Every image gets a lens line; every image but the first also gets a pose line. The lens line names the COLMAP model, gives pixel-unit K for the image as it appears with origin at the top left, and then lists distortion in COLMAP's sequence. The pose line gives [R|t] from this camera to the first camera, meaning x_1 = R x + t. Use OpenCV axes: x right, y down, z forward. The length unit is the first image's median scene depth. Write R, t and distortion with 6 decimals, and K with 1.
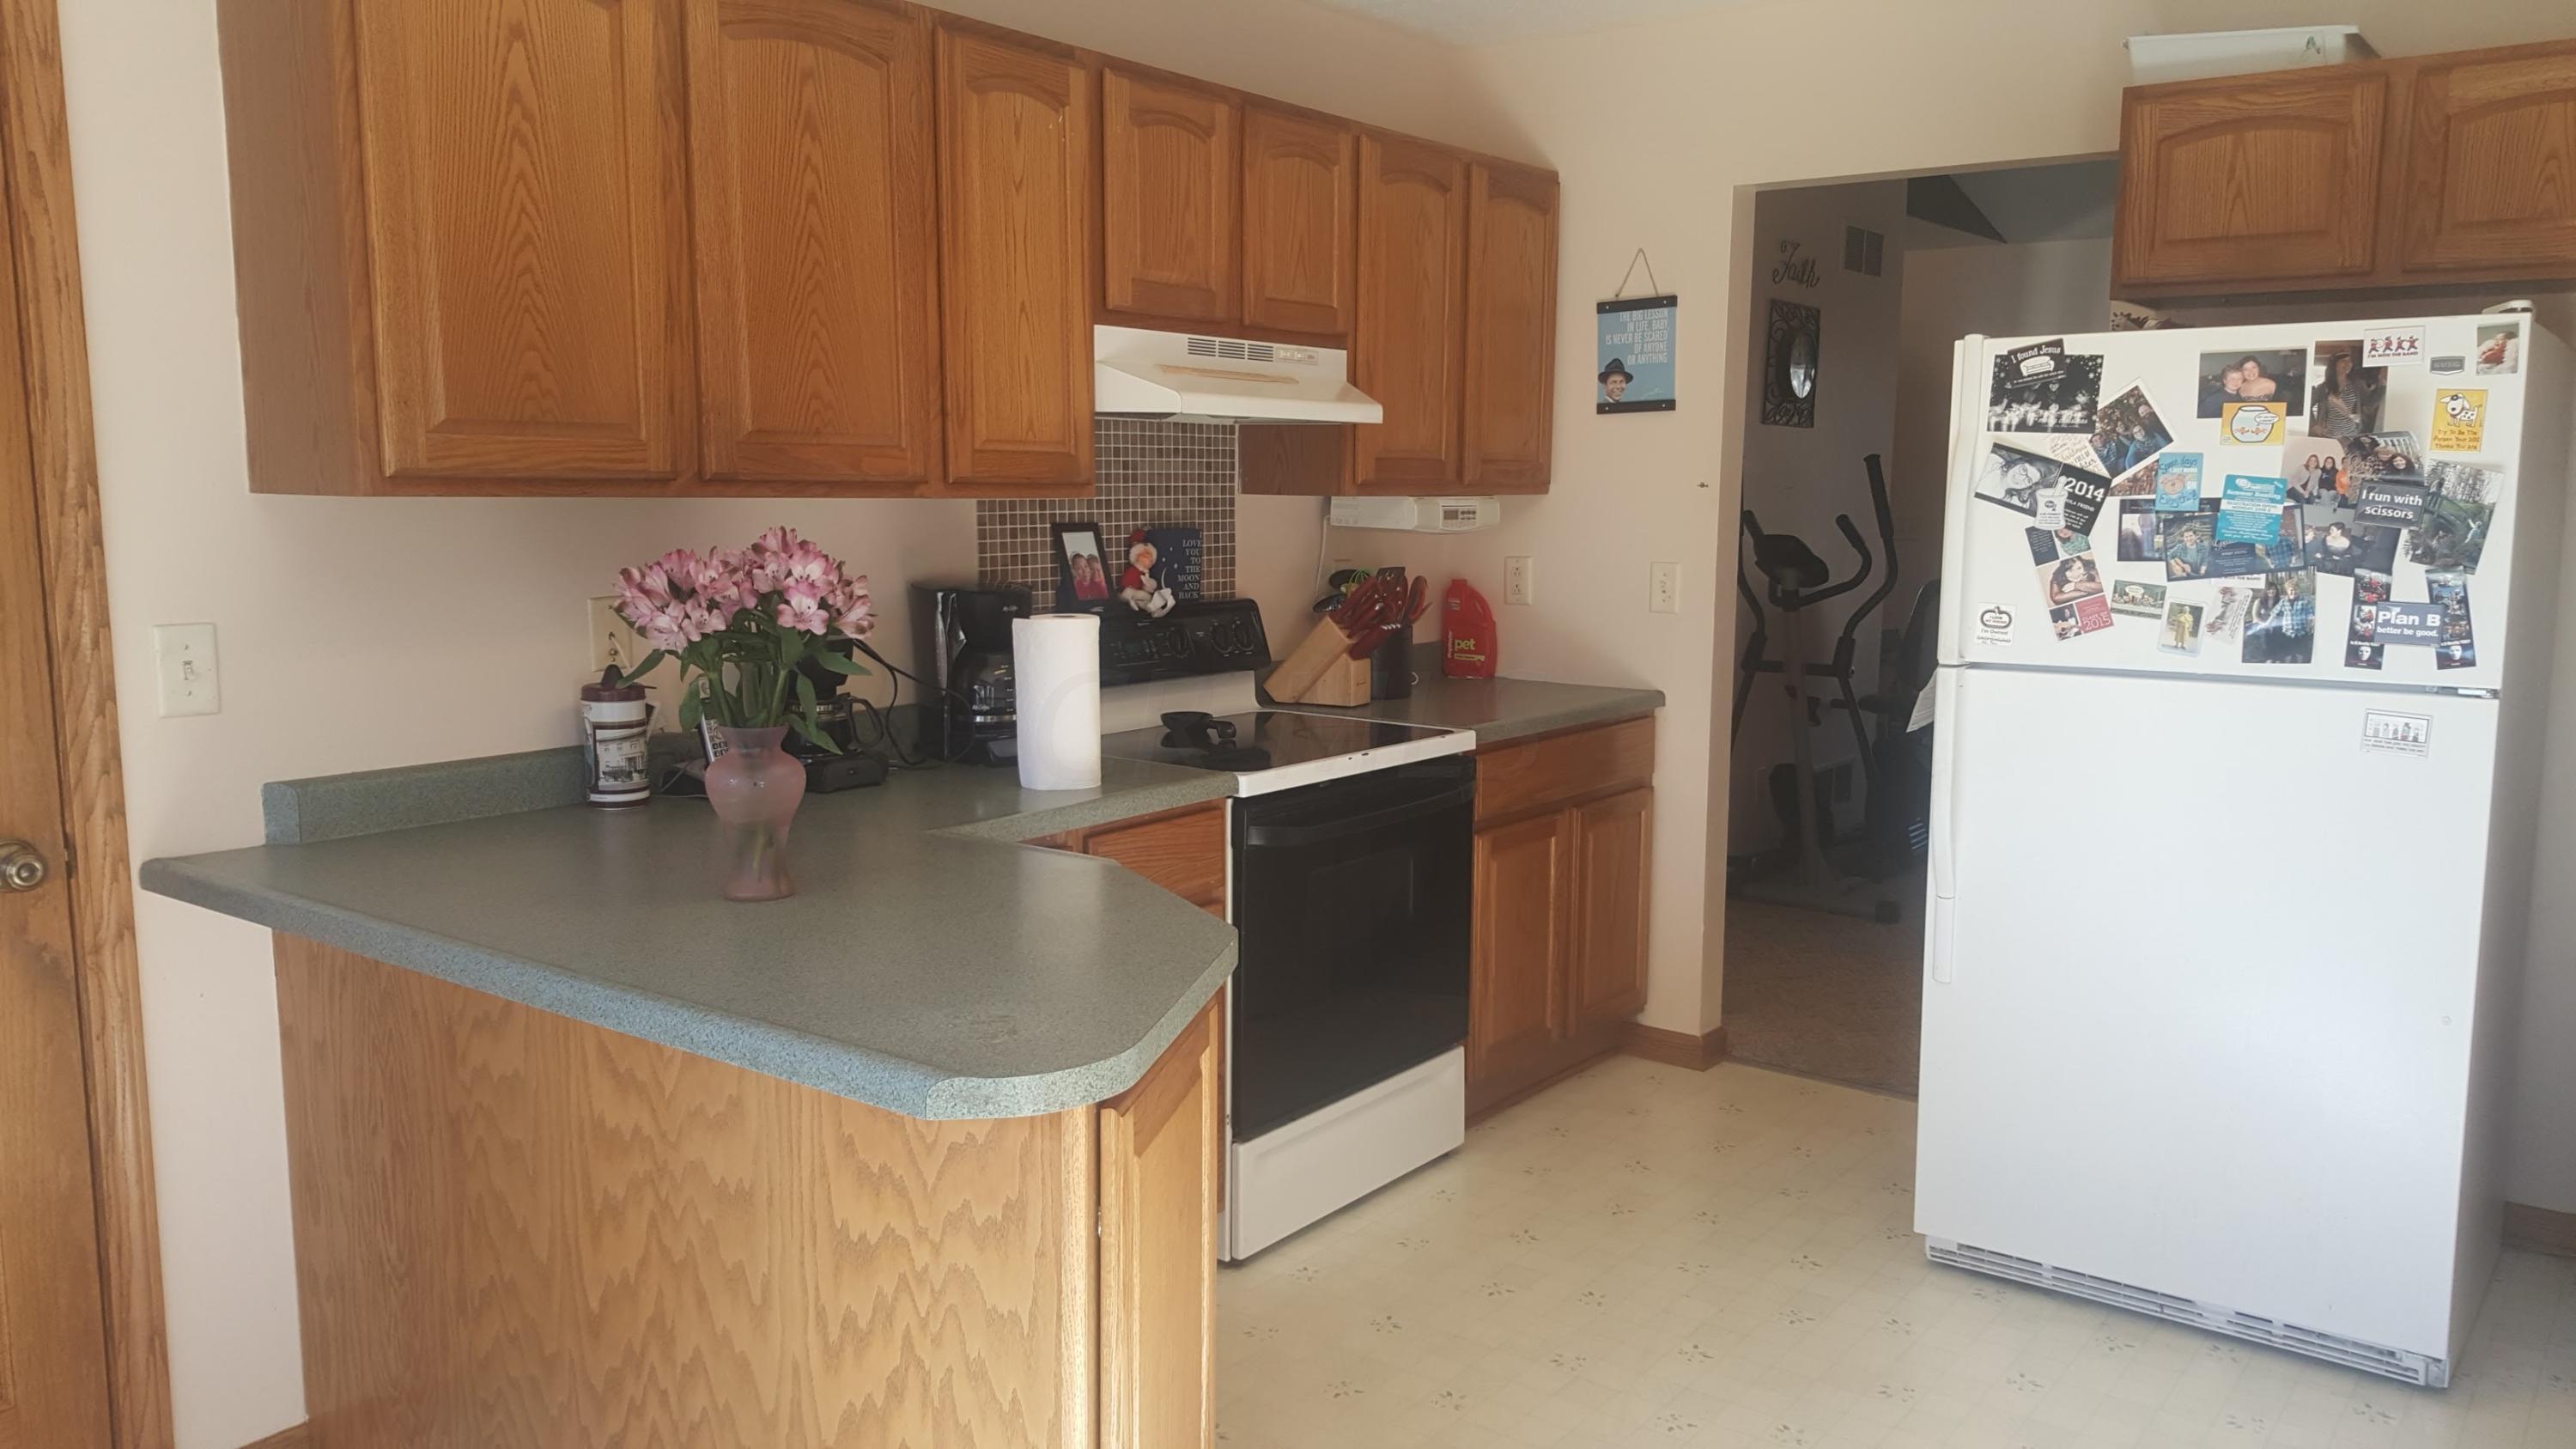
lens RADIAL K [[1850.0, 0, 1289.9], [0, 1850.0, 763.7], [0, 0, 1]] dist [0.006258, -0.030534]
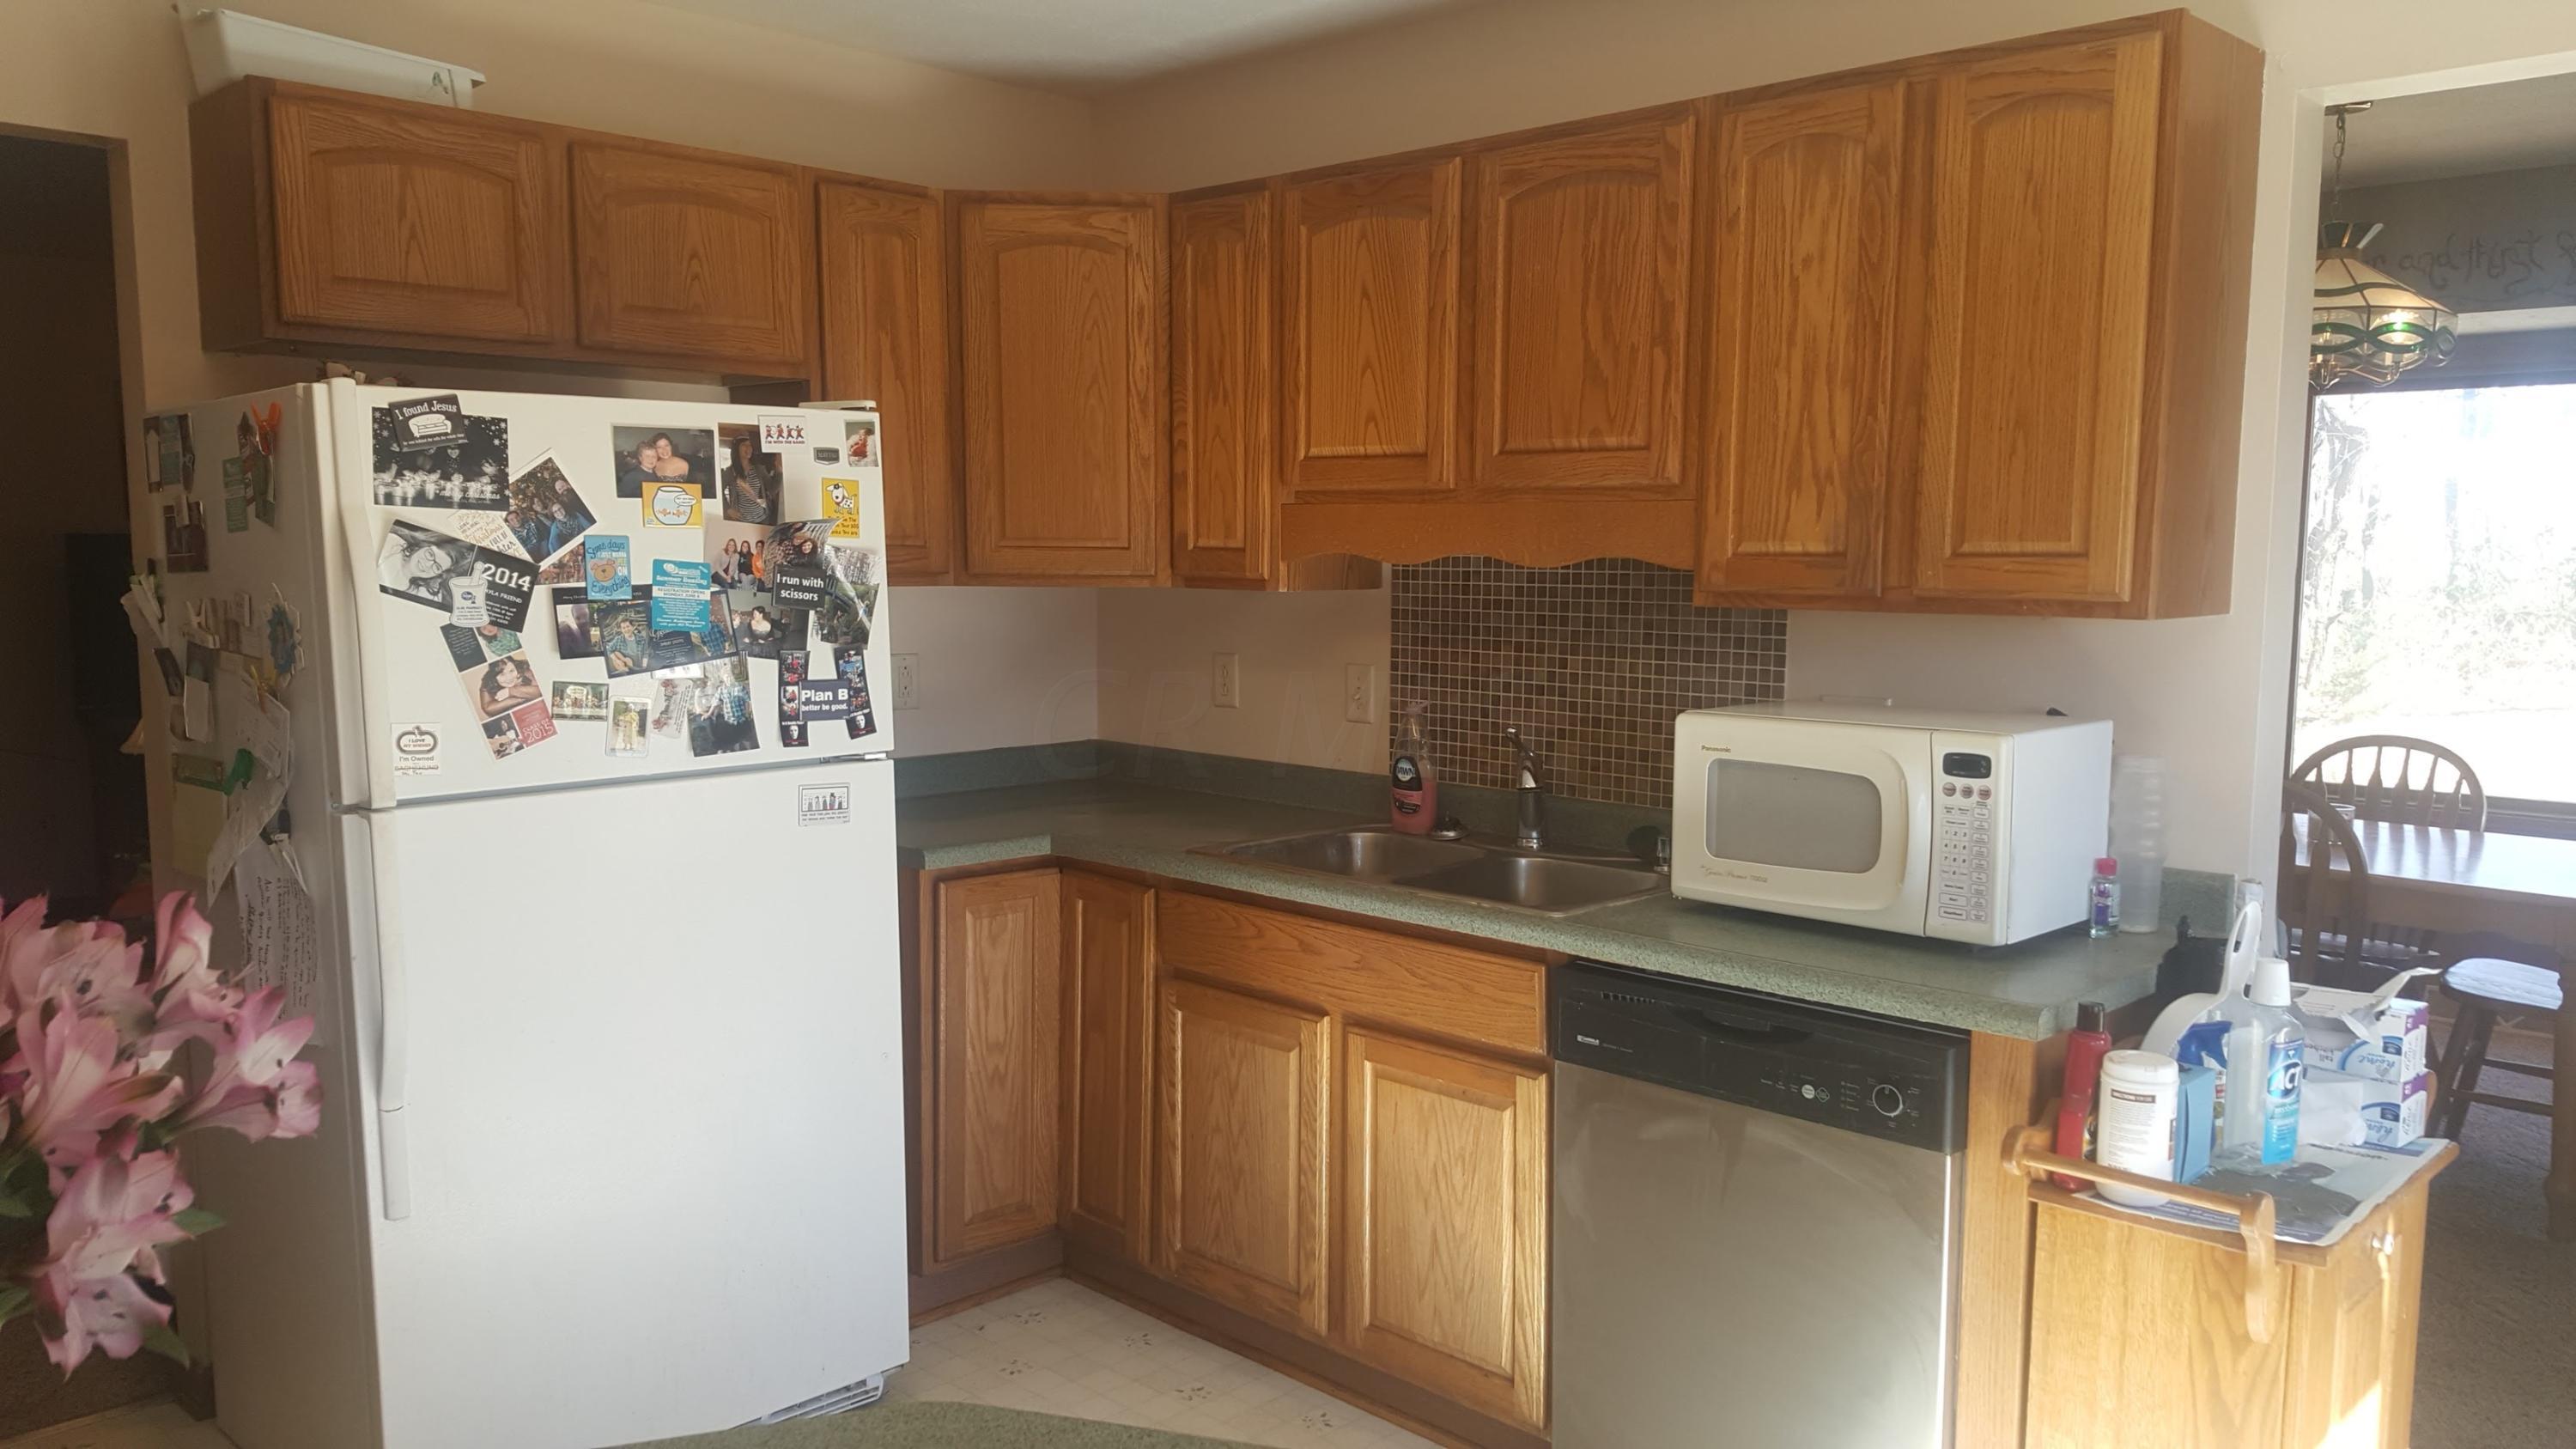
lens RADIAL K [[1850.0, 0, 1289.9], [0, 1850.0, 763.7], [0, 0, 1]] dist [0.006258, -0.030534]
pose [[0.107701, -0.123506, 0.986482, -0.382239], [0.141415, 0.984067, 0.107764, -0.108934], [-0.984074, 0.127897, 0.123451, 0.577087]]
